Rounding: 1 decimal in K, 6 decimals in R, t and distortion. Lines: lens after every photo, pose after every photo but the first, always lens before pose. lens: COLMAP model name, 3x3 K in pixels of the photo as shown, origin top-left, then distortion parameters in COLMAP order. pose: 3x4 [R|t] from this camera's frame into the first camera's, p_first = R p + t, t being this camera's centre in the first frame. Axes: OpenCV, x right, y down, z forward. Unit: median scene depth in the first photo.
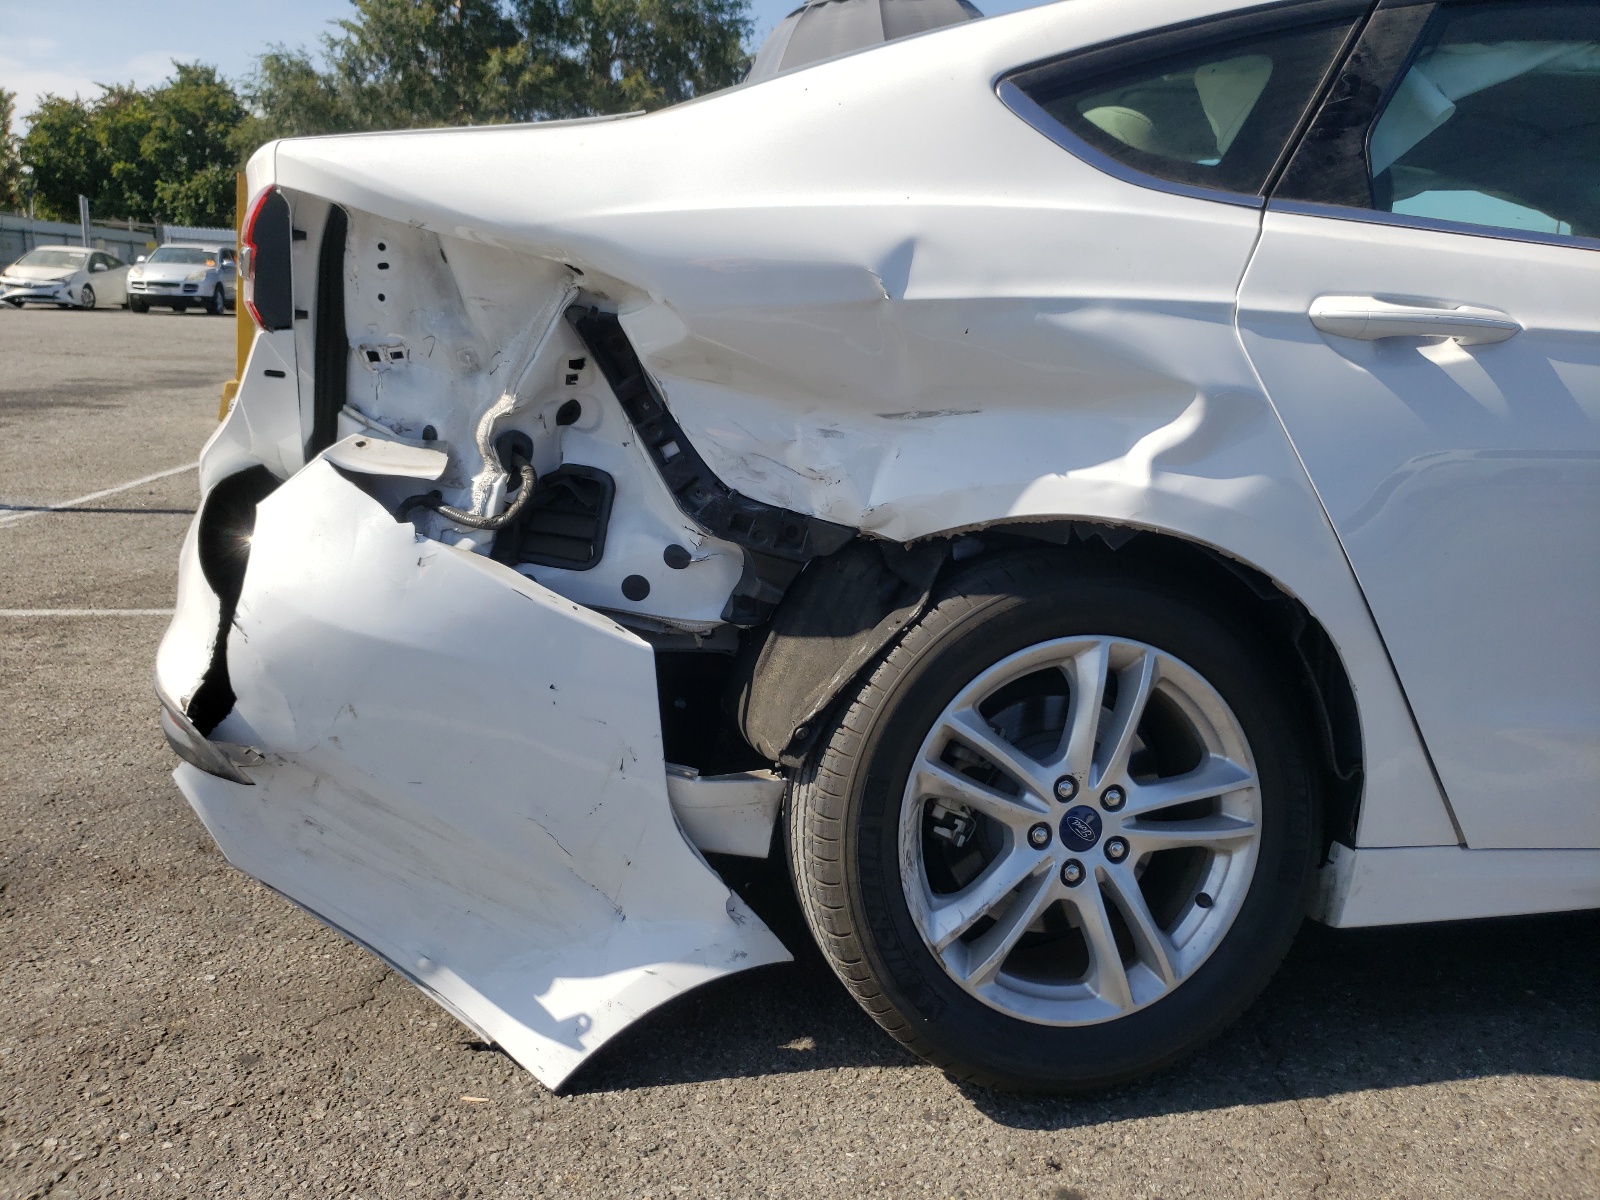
lens RADIAL K [[1232.2, 0, 791.6], [0, 1232.2, 613.2], [0, 0, 1]] dist [0.044787, -0.032732]
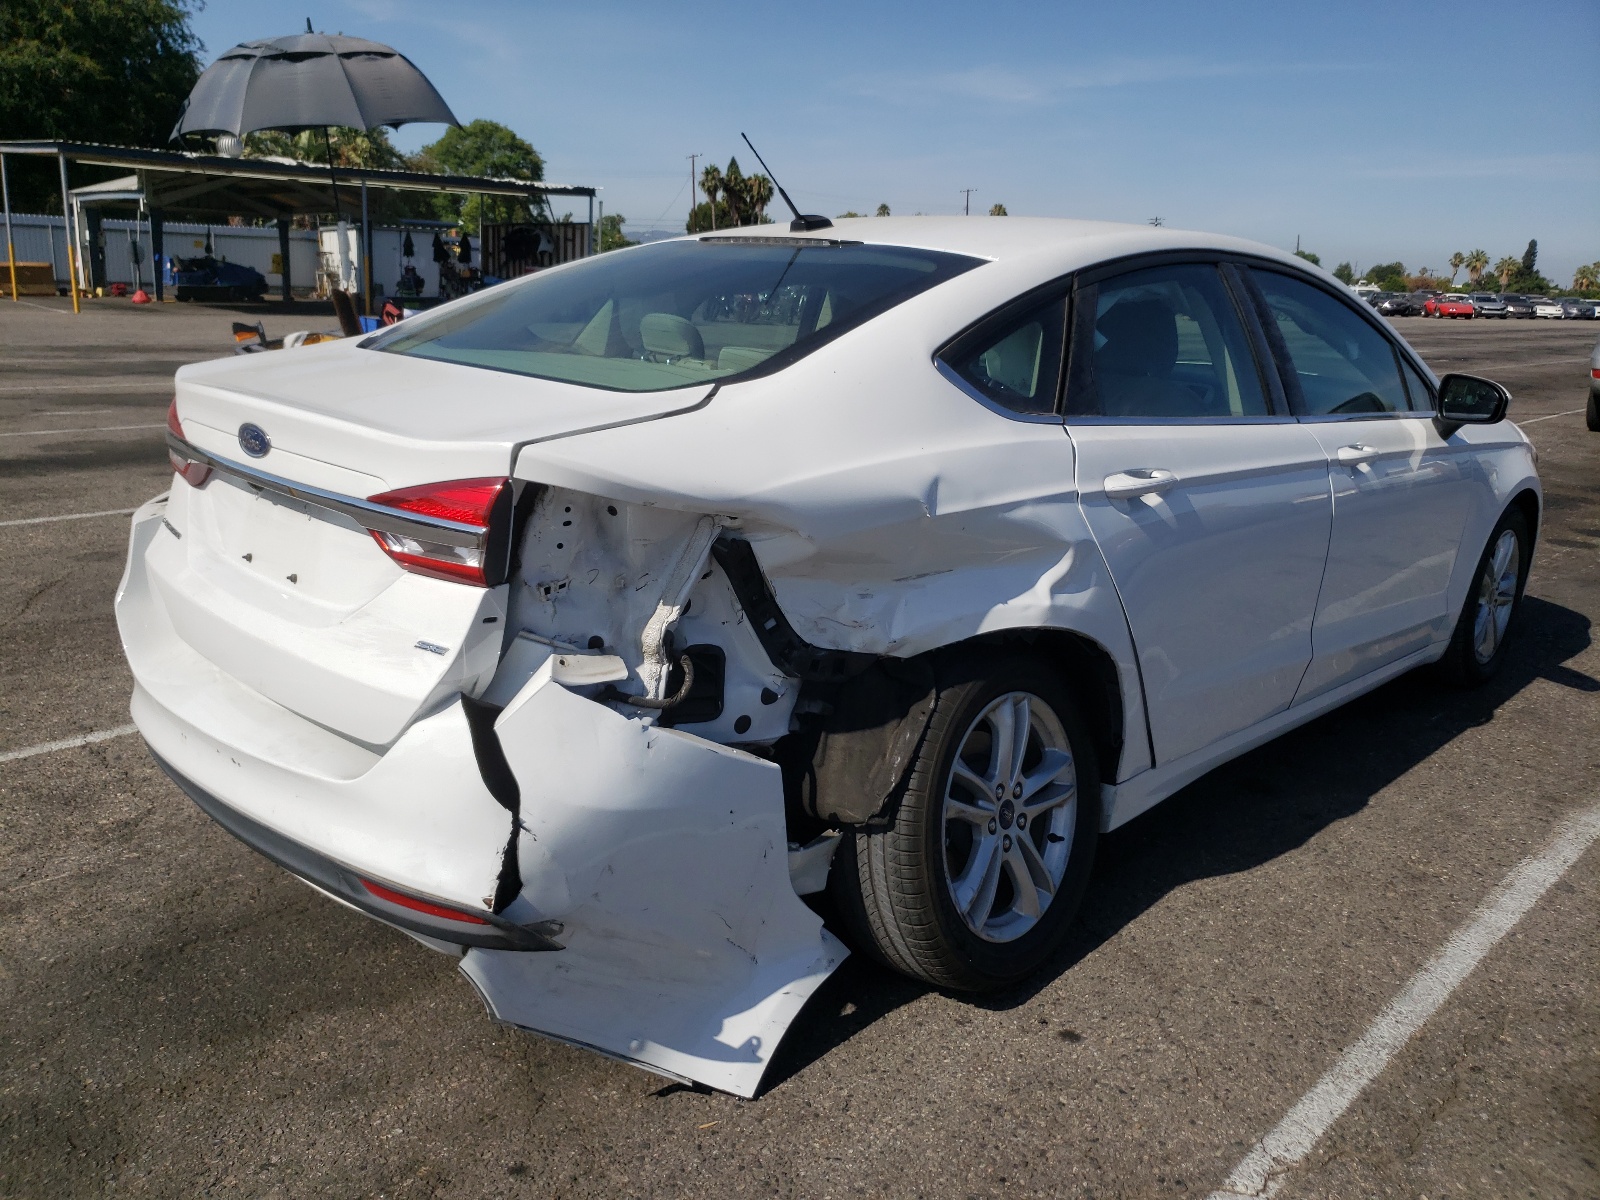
lens RADIAL K [[1232.2, 0, 799.3], [0, 1232.2, 587.4], [0, 0, 1]] dist [0.044787, -0.032732]
pose [[0.834409, -0.154454, 0.529061, -0.803381], [0.133981, 0.987978, 0.077122, -0.277991], [-0.534613, 0.006532, 0.845072, -0.198050]]
